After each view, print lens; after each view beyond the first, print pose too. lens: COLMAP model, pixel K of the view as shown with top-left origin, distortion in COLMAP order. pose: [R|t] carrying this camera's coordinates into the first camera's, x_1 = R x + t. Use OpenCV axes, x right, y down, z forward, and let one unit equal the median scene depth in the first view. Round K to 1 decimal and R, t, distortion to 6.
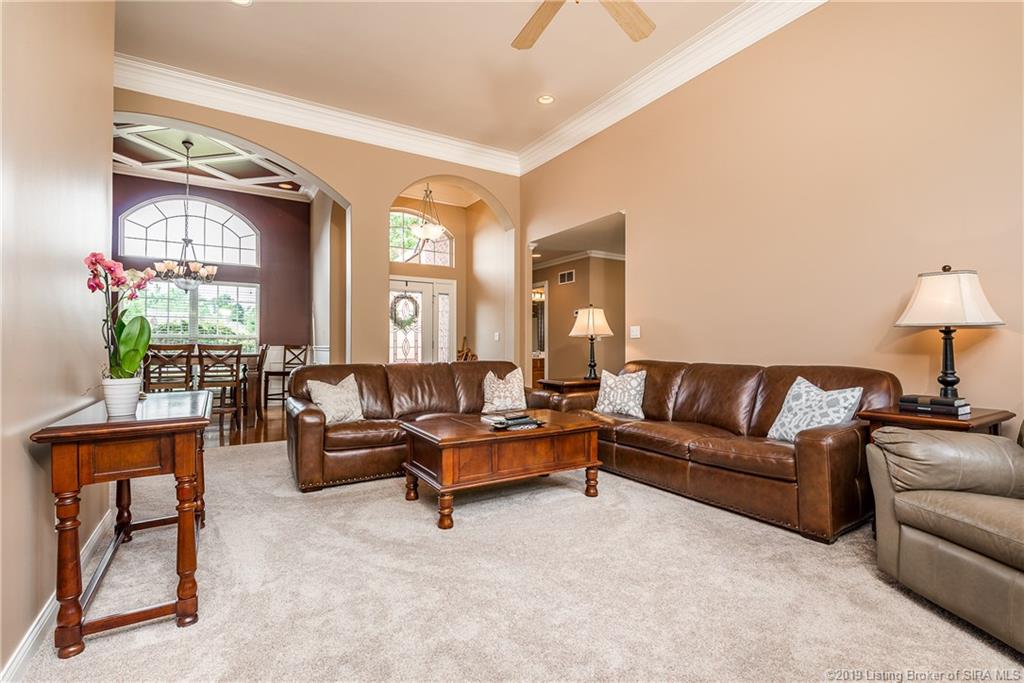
lens RADIAL K [[464.2, 0, 512.5], [0, 464.2, 346.5], [0, 0, 1]] dist [0.003737, -0.000165]
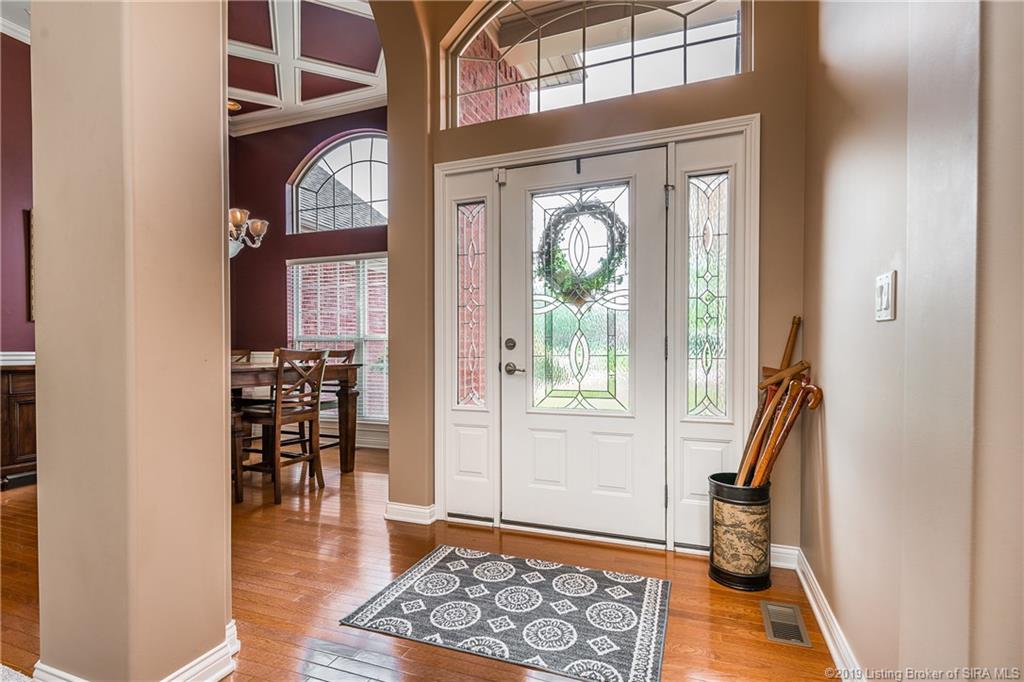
lens RADIAL K [[464.2, 0, 541.0], [0, 464.2, 355.2], [0, 0, 1]] dist [0.003737, -0.000165]
pose [[0.621108, 0.008480, -0.783679, 0.015866], [0.003826, 0.999897, 0.013853, -0.003682], [0.783716, -0.011603, 0.621011, 0.762346]]
